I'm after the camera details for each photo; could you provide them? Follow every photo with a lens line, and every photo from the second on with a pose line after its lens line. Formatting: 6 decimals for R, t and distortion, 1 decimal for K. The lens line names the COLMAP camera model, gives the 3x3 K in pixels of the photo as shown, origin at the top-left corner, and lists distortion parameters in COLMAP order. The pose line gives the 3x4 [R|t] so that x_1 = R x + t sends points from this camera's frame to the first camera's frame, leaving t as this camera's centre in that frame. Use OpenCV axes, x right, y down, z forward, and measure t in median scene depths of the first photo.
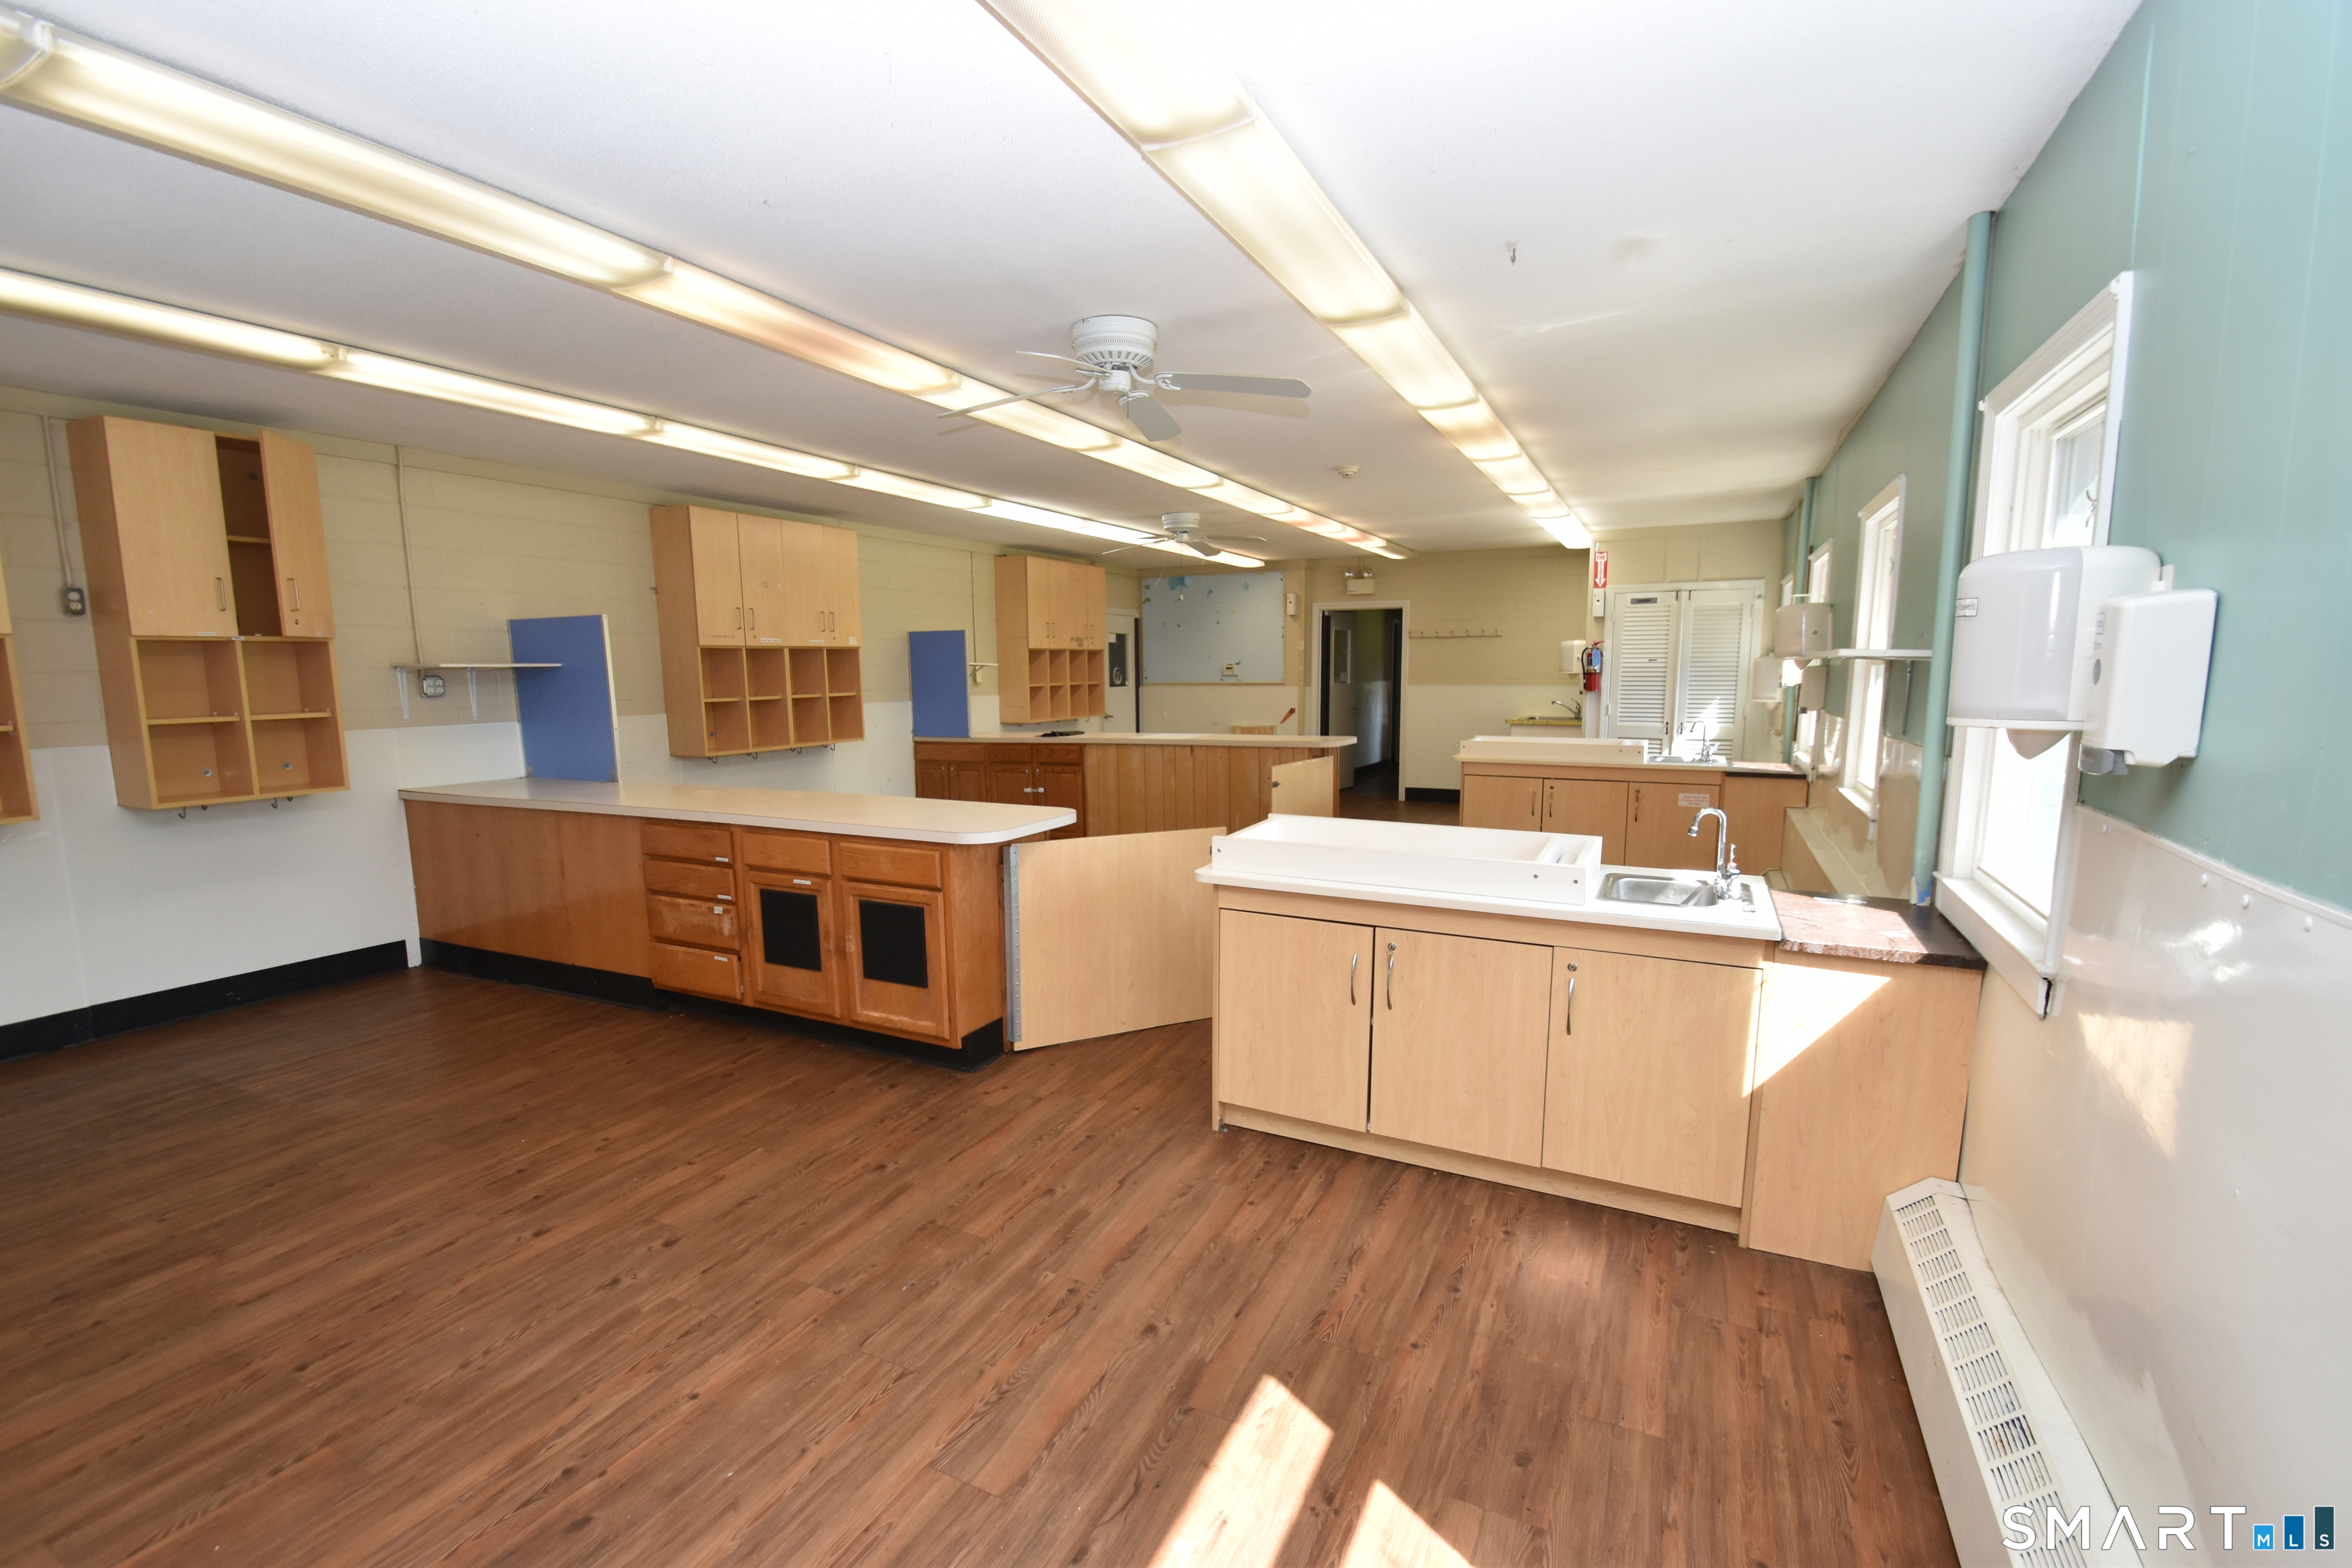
lens RADIAL K [[1041.6, 0, 1160.6], [0, 1041.6, 818.0], [0, 0, 1]] dist [0.013629, -0.019189]
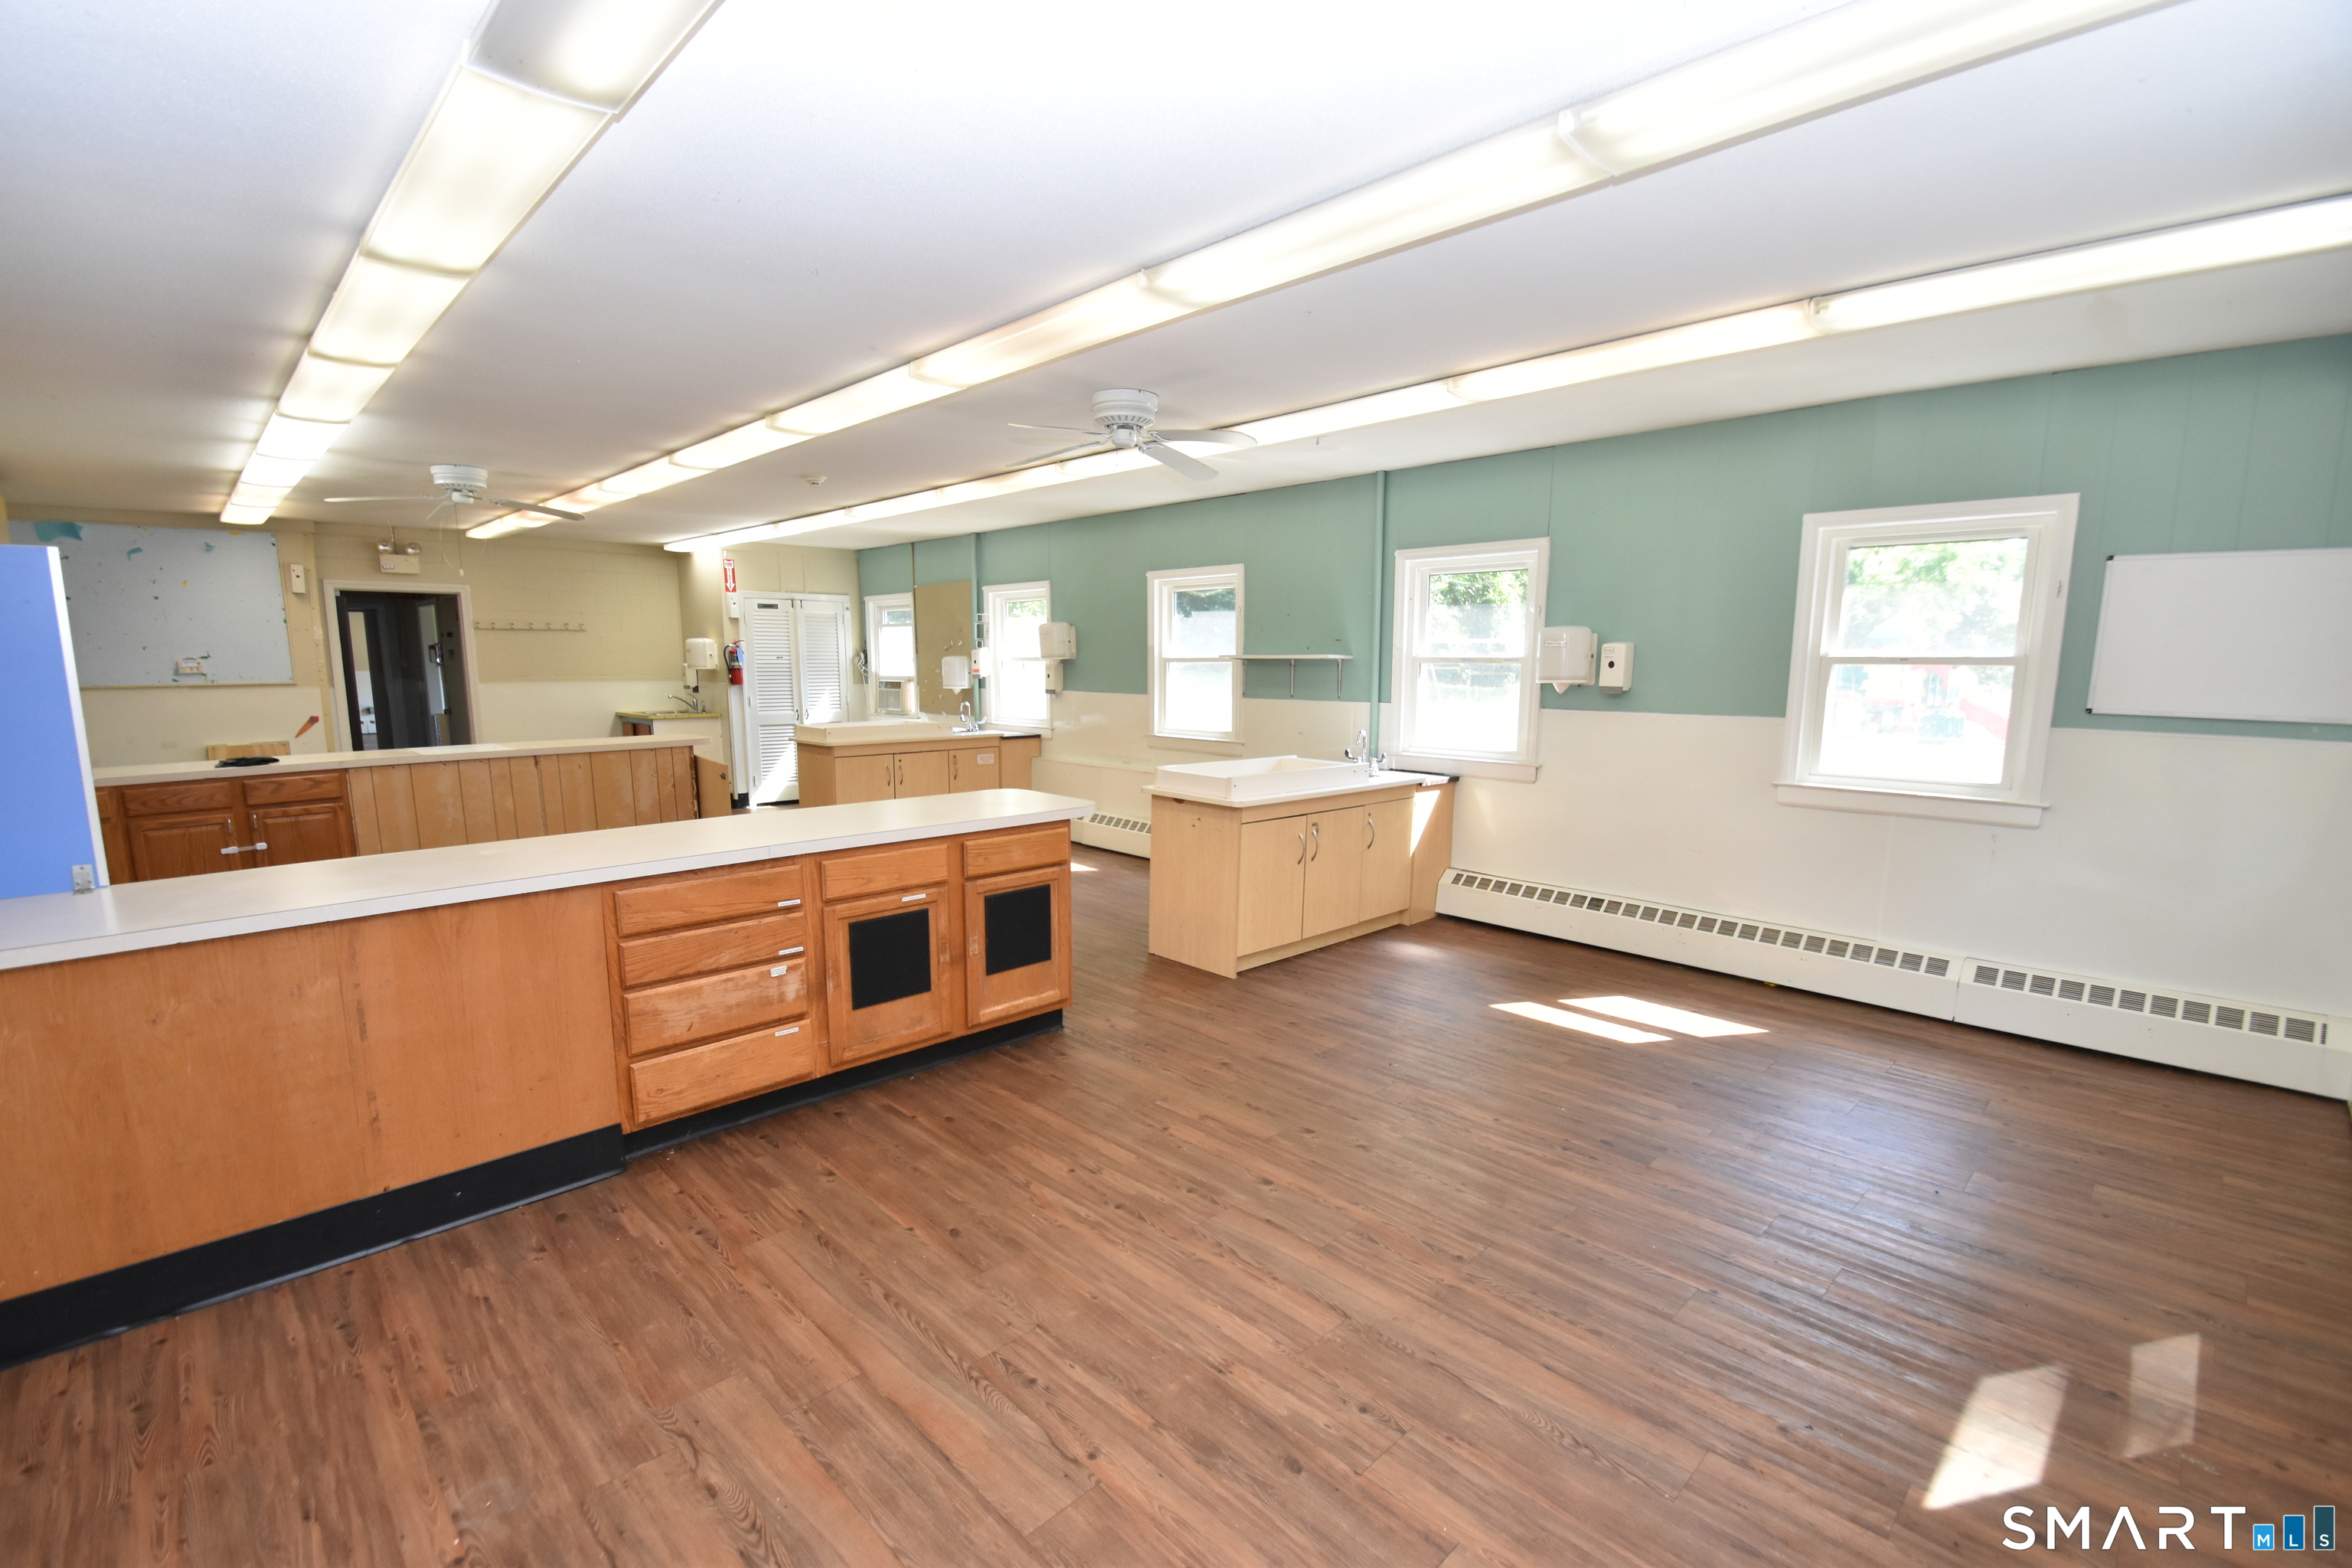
lens RADIAL K [[1041.6, 0, 1160.6], [0, 1041.6, 818.0], [0, 0, 1]] dist [0.013629, -0.019189]
pose [[0.324731, -0.134755, 0.936157, -1.100472], [0.133161, 0.986453, 0.095805, -0.064024], [-0.936386, 0.093549, 0.338276, 0.486062]]
